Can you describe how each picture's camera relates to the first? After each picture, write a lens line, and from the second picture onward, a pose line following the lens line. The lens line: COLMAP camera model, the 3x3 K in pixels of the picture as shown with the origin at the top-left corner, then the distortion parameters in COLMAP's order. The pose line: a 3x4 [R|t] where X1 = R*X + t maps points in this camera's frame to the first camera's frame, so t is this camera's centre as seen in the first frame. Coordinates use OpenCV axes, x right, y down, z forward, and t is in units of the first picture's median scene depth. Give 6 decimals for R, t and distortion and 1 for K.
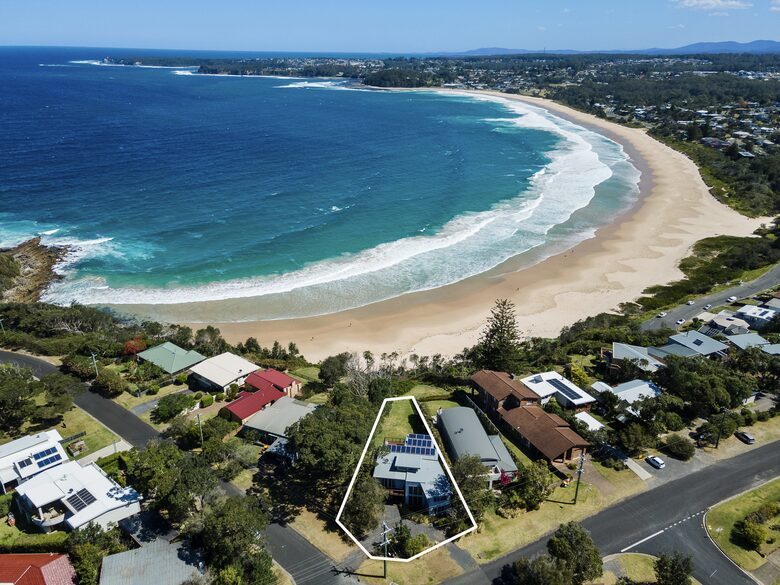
lens RADIAL K [[605.9, 0, 390.0], [0, 605.9, 292.5], [0, 0, 1]] dist [0.014825, 0.052978]
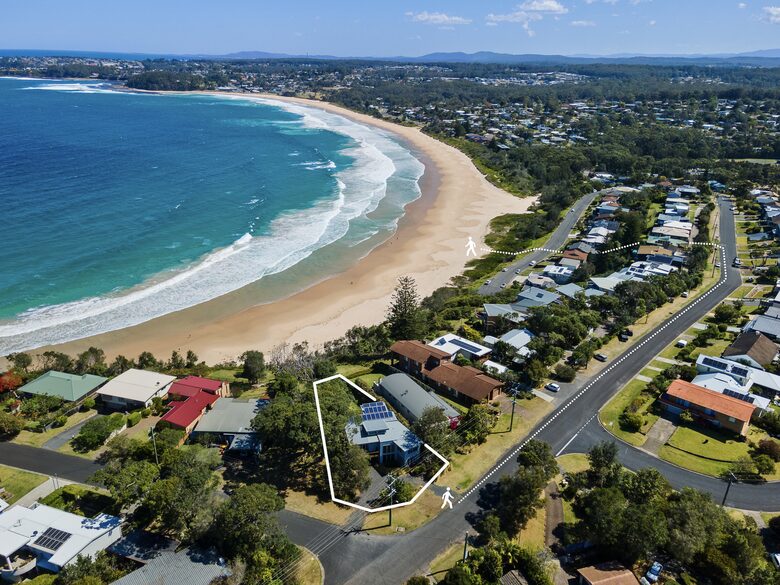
lens RADIAL K [[605.9, 0, 390.0], [0, 605.9, 292.5], [0, 0, 1]] dist [0.014825, 0.052978]
pose [[0.924115, -0.127076, 0.360366, -0.204327], [0.129196, 0.991450, 0.018309, 0.014136], [-0.359612, 0.029638, 0.932631, -0.029001]]
